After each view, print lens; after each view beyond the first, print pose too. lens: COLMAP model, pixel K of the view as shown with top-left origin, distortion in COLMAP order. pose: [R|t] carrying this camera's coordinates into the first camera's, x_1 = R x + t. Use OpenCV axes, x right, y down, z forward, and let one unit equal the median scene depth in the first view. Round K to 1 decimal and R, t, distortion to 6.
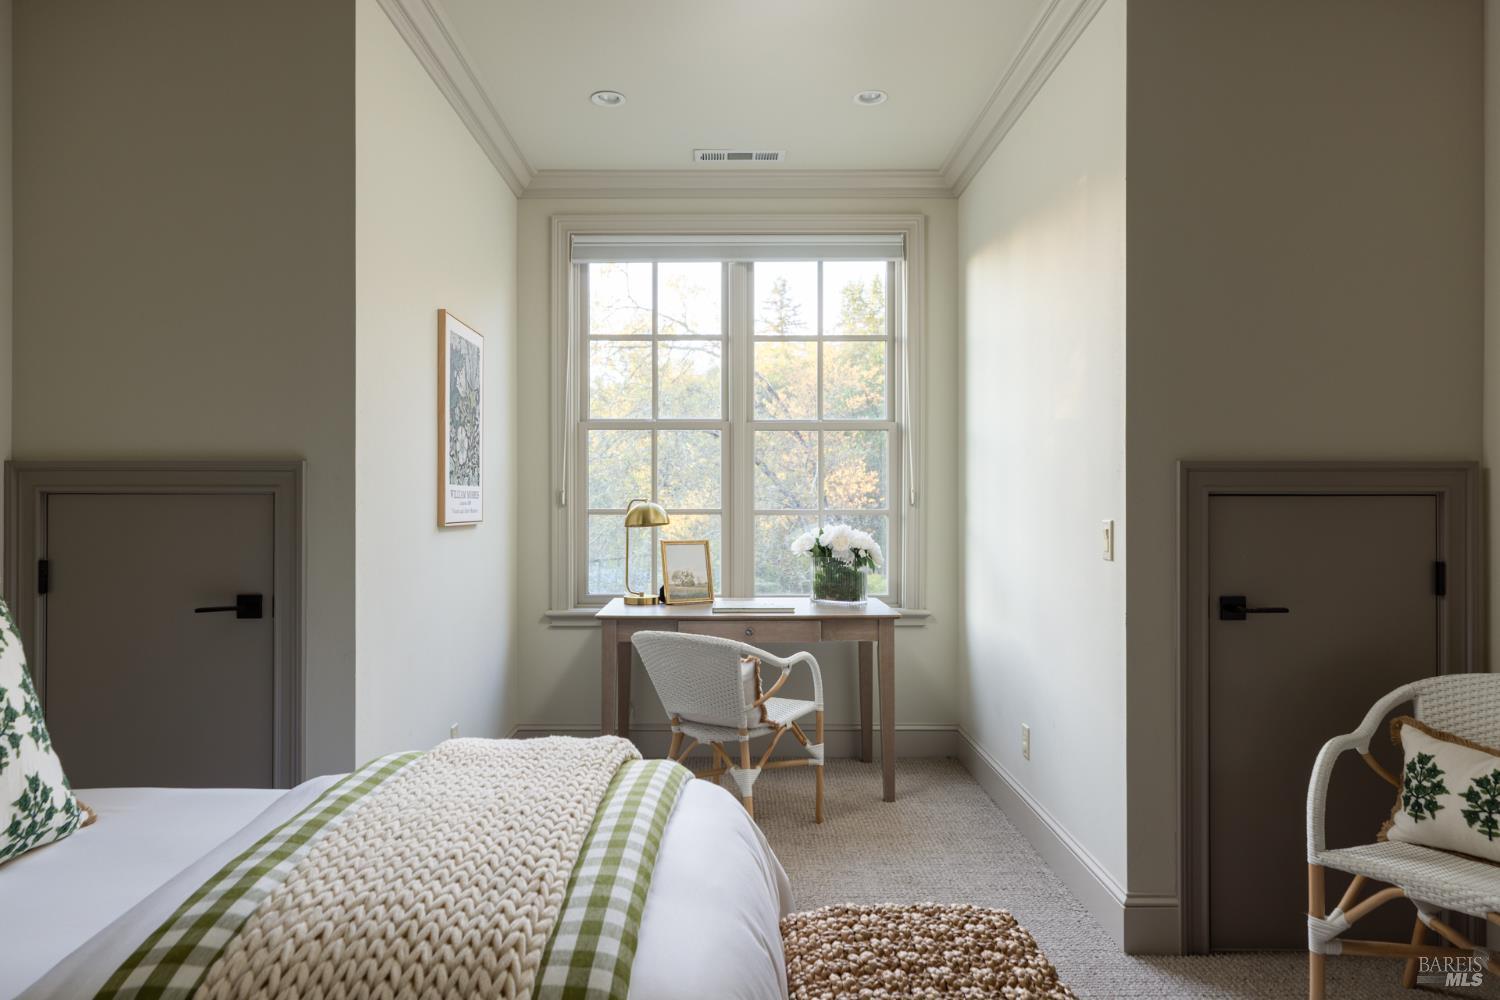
lens RADIAL K [[1016.9, 0, 745.4], [0, 1016.9, 495.3], [0, 0, 1]] dist [0.025583, 0.000702]
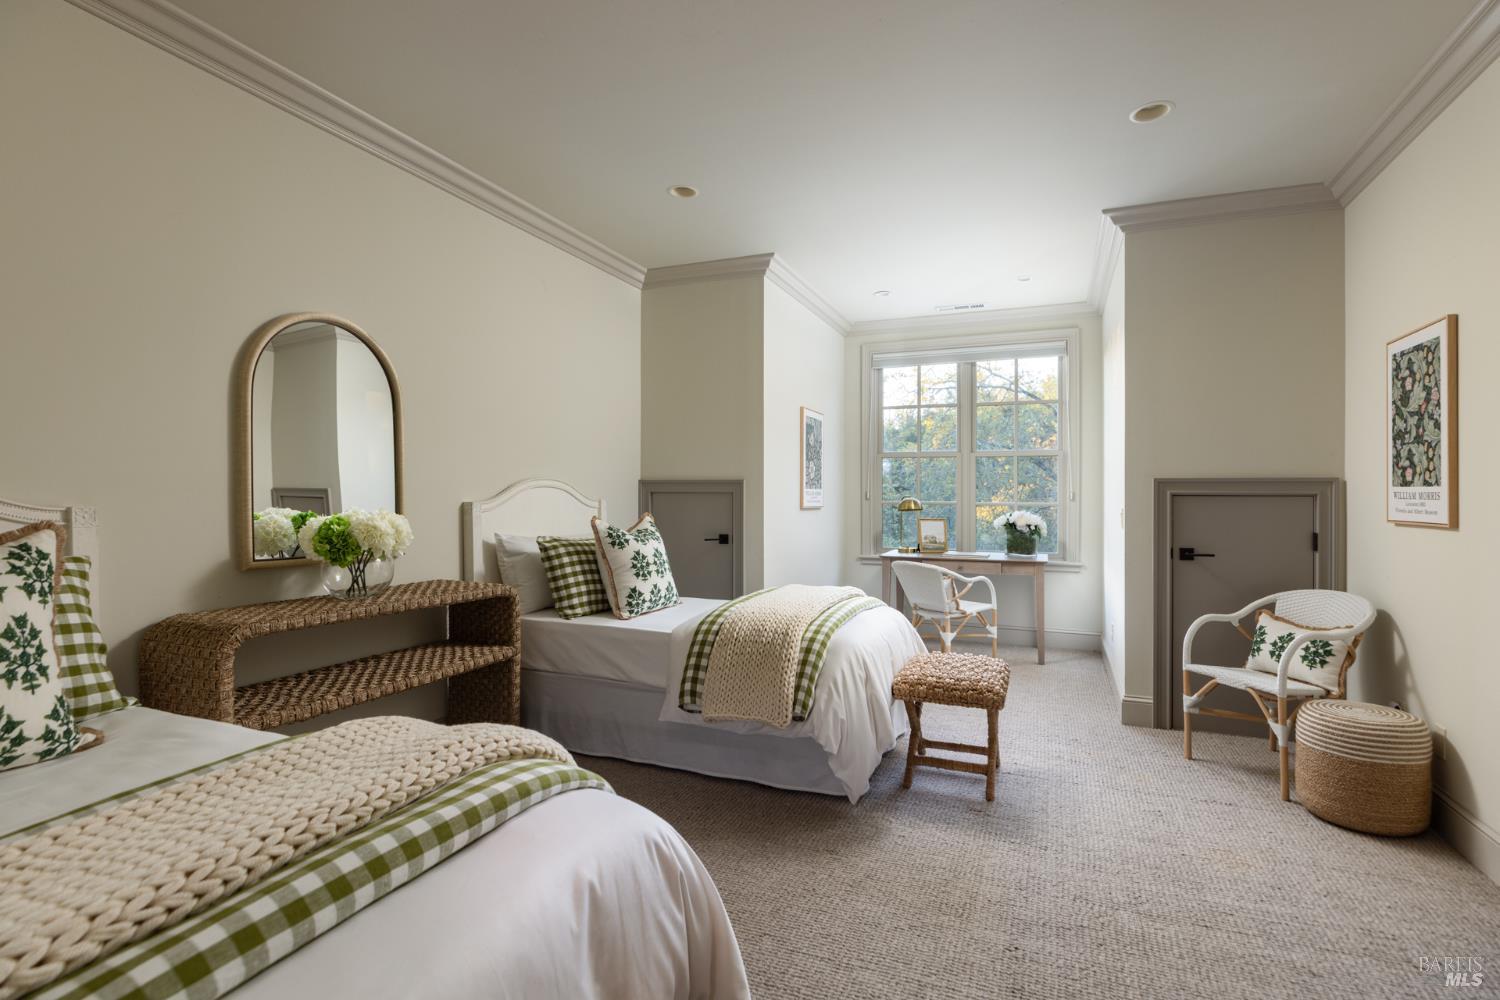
lens RADIAL K [[755.8, 0, 747.4], [0, 755.8, 497.1], [0, 0, 1]] dist [0.000230, 0.000012]
pose [[0.923378, 0.005515, -0.383852, 0.200652], [-0.002925, 0.999969, 0.007331, -0.004257], [0.383881, -0.005647, 0.923365, -0.496705]]
